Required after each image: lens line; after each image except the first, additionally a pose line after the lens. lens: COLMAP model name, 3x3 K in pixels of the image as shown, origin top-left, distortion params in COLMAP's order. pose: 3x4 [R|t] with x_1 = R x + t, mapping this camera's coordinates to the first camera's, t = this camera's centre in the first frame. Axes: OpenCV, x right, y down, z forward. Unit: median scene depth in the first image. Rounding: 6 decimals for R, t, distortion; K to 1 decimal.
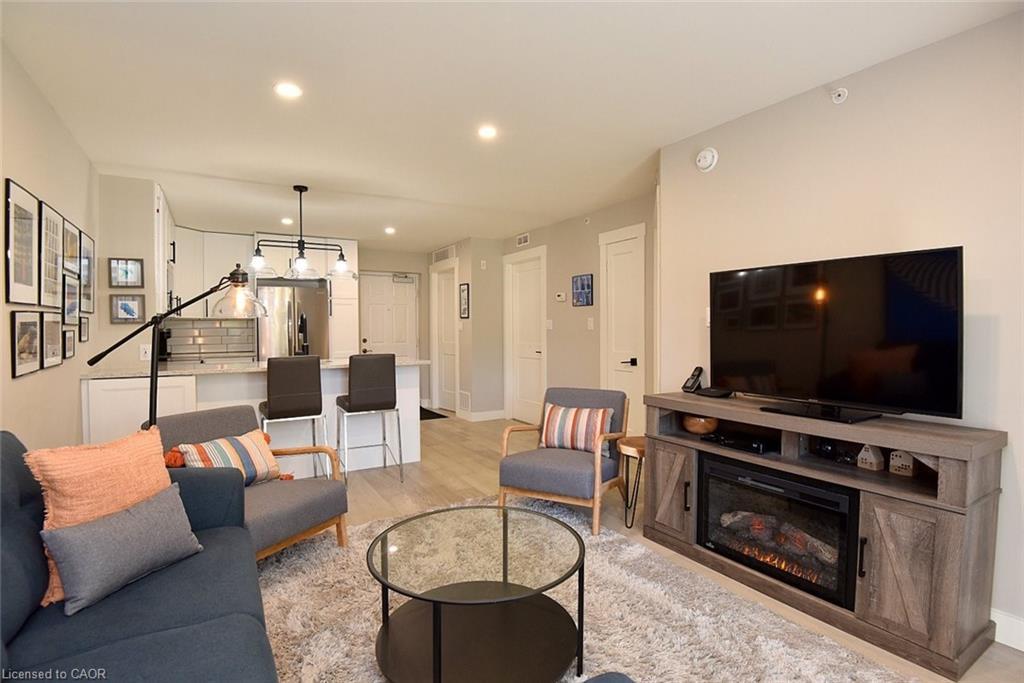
lens RADIAL K [[502.6, 0, 512.0], [0, 502.6, 341.5], [0, 0, 1]] dist [0.000015, -0.030664]
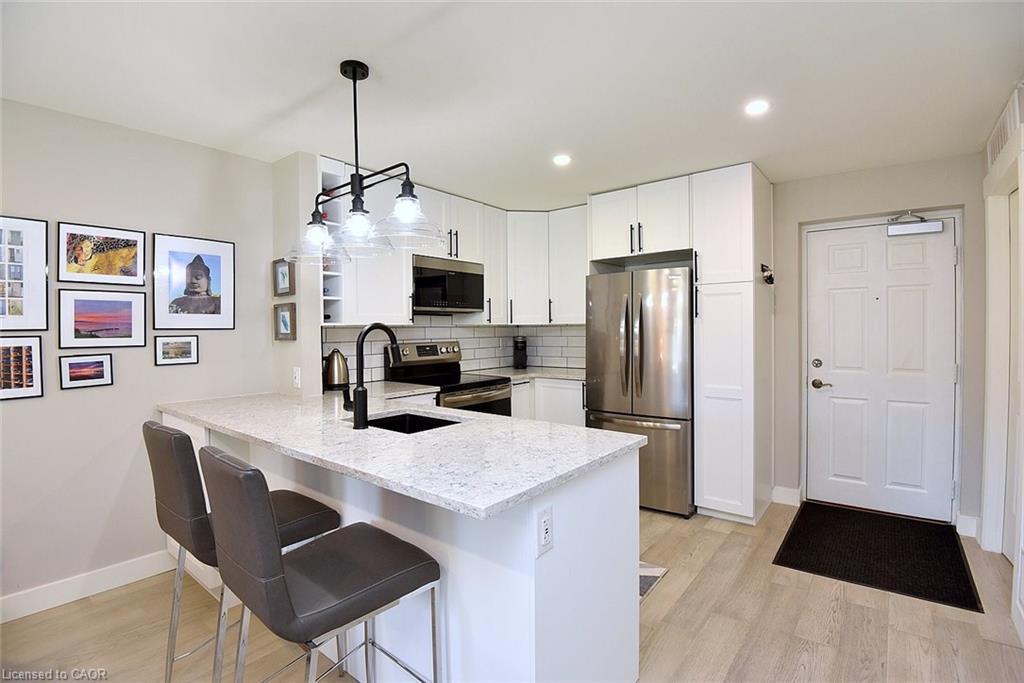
lens RADIAL K [[481.5, 0, 510.7], [0, 481.5, 332.9], [0, 0, 1]] dist [-0.035786, -0.007076]
pose [[0.350206, 0.011644, -0.936600, 0.074129], [-0.015532, 0.999857, 0.006623, -0.055420], [0.936544, 0.012228, 0.350337, 1.015825]]
